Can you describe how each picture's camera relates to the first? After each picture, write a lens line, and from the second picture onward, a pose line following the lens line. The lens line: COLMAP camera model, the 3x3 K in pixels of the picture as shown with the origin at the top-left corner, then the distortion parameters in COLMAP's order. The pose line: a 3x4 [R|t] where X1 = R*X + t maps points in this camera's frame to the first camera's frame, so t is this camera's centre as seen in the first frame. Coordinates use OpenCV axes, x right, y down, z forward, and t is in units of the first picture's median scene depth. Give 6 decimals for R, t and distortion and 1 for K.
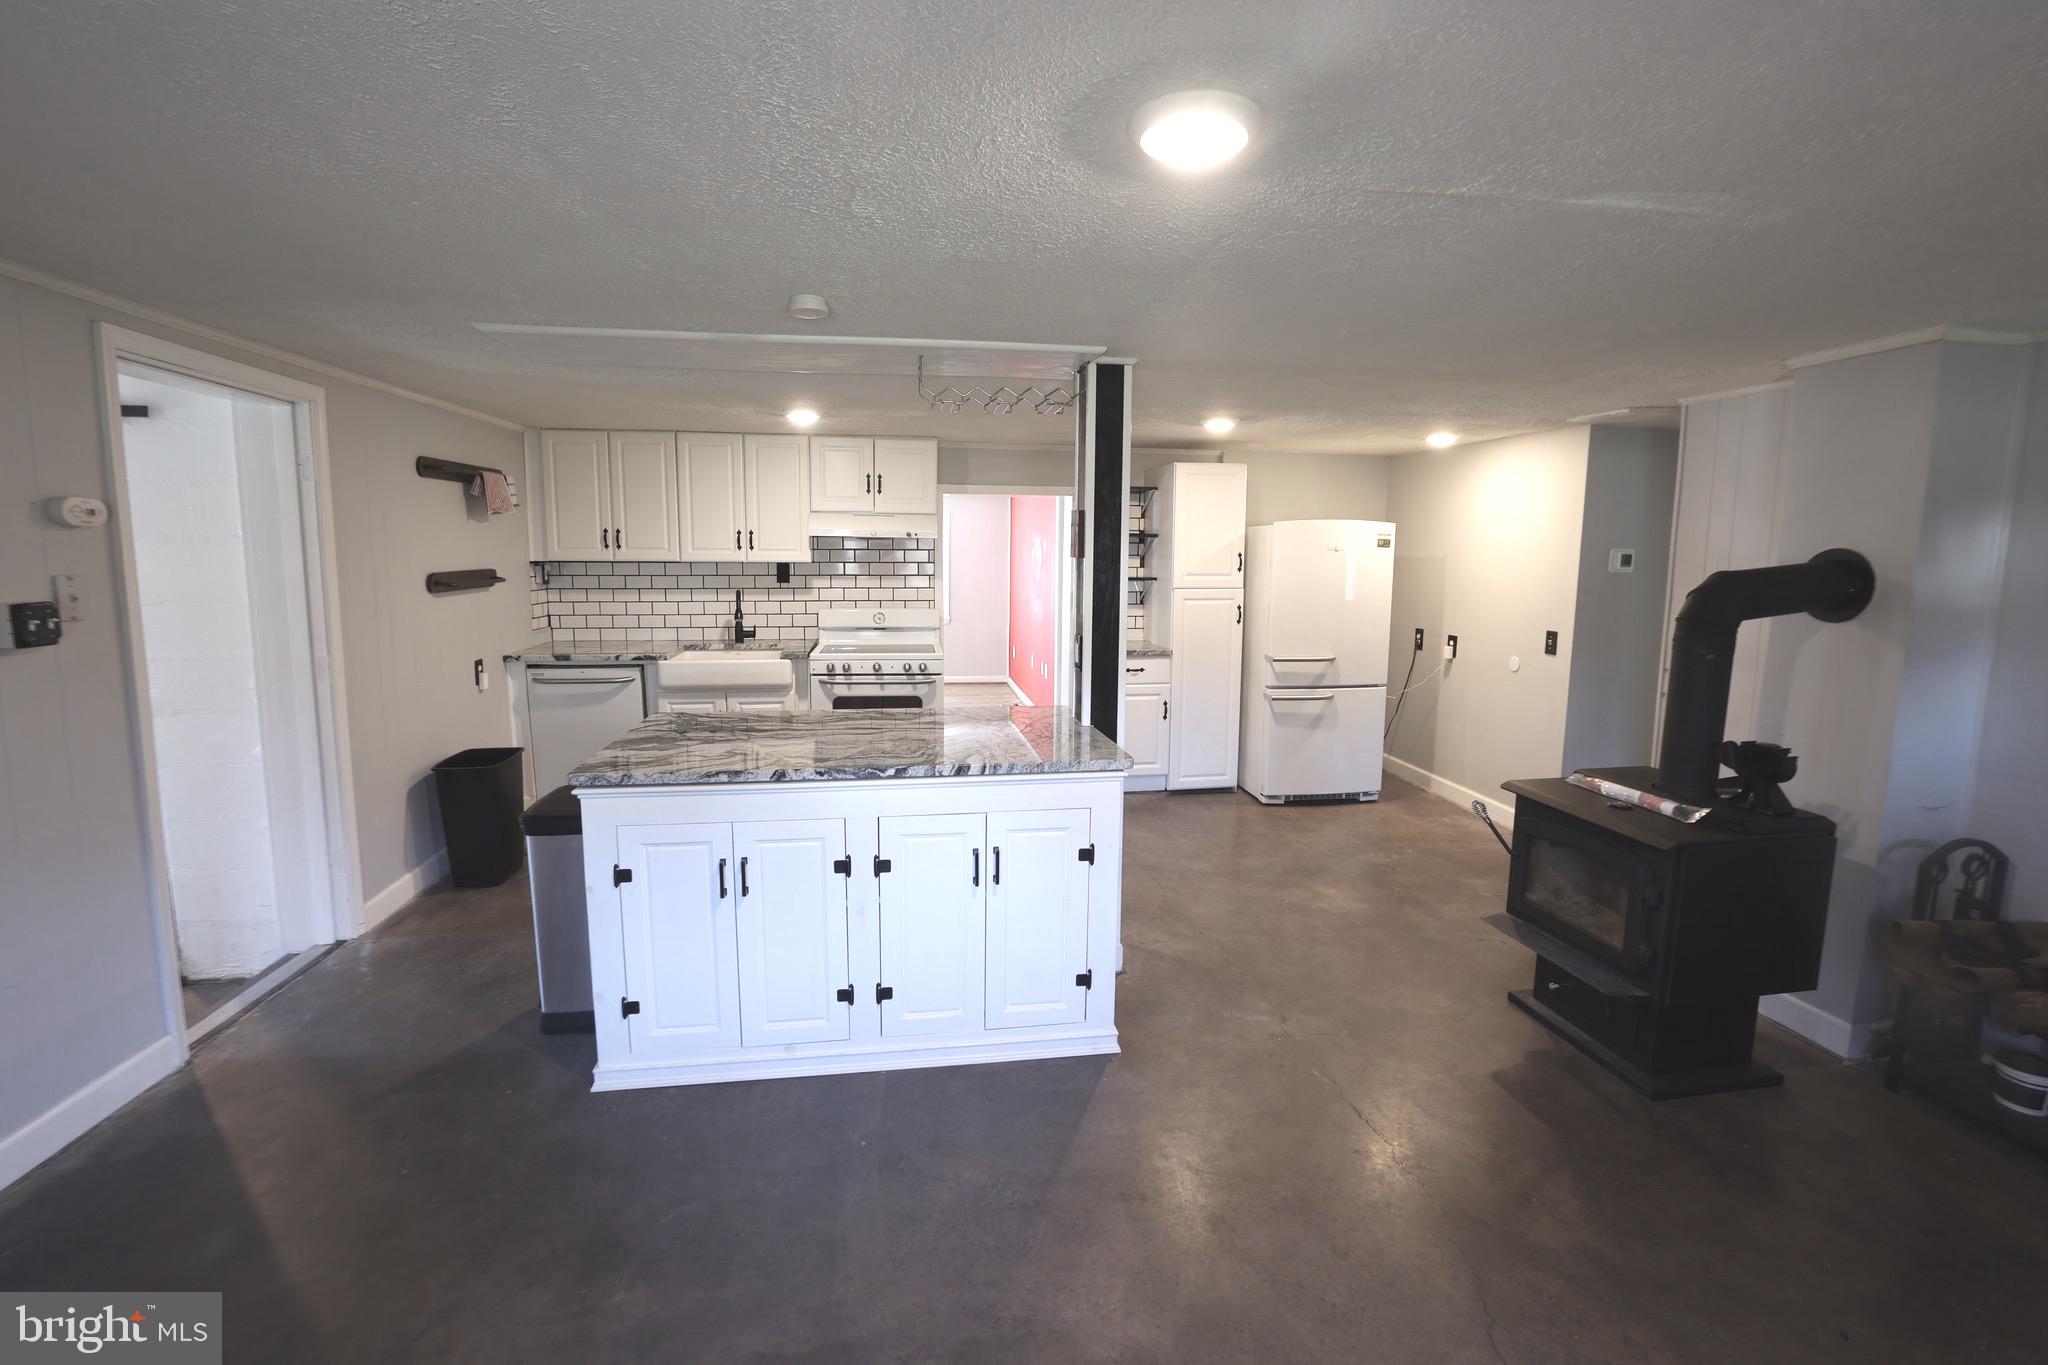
lens RADIAL K [[875.5, 0, 1012.3], [0, 875.5, 671.7], [0, 0, 1]] dist [-0.048022, 0.014471]
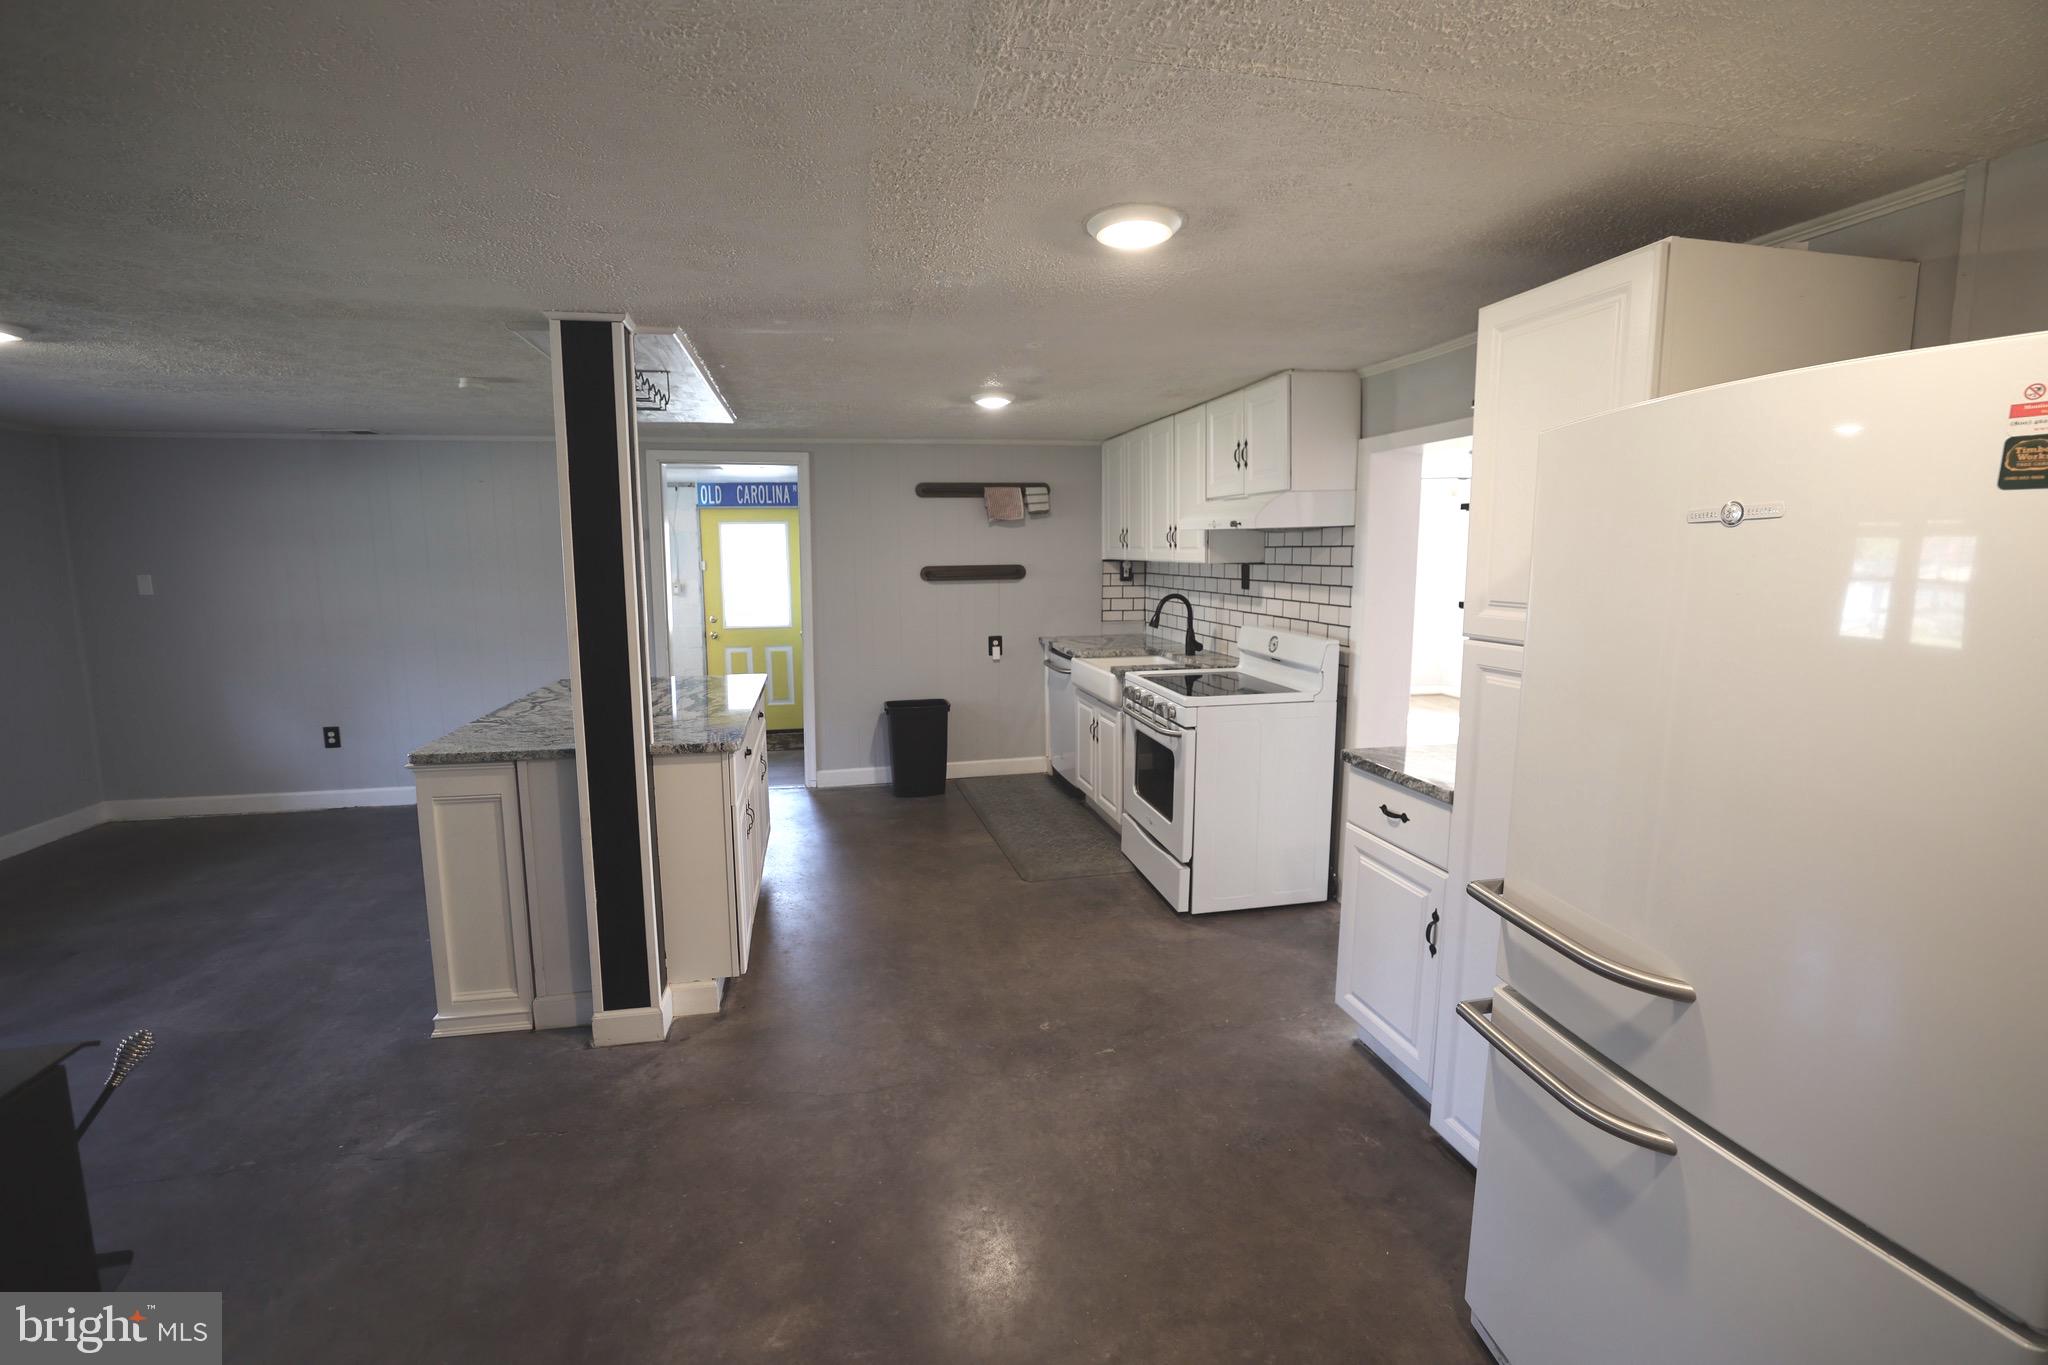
lens RADIAL K [[875.5, 0, 1012.3], [0, 875.5, 671.7], [0, 0, 1]] dist [-0.048022, 0.014471]
pose [[0.062381, 0.128914, -0.989692, 0.569424], [-0.133722, 0.983762, 0.119713, -0.102174], [0.989054, 0.124876, 0.078607, 0.794026]]
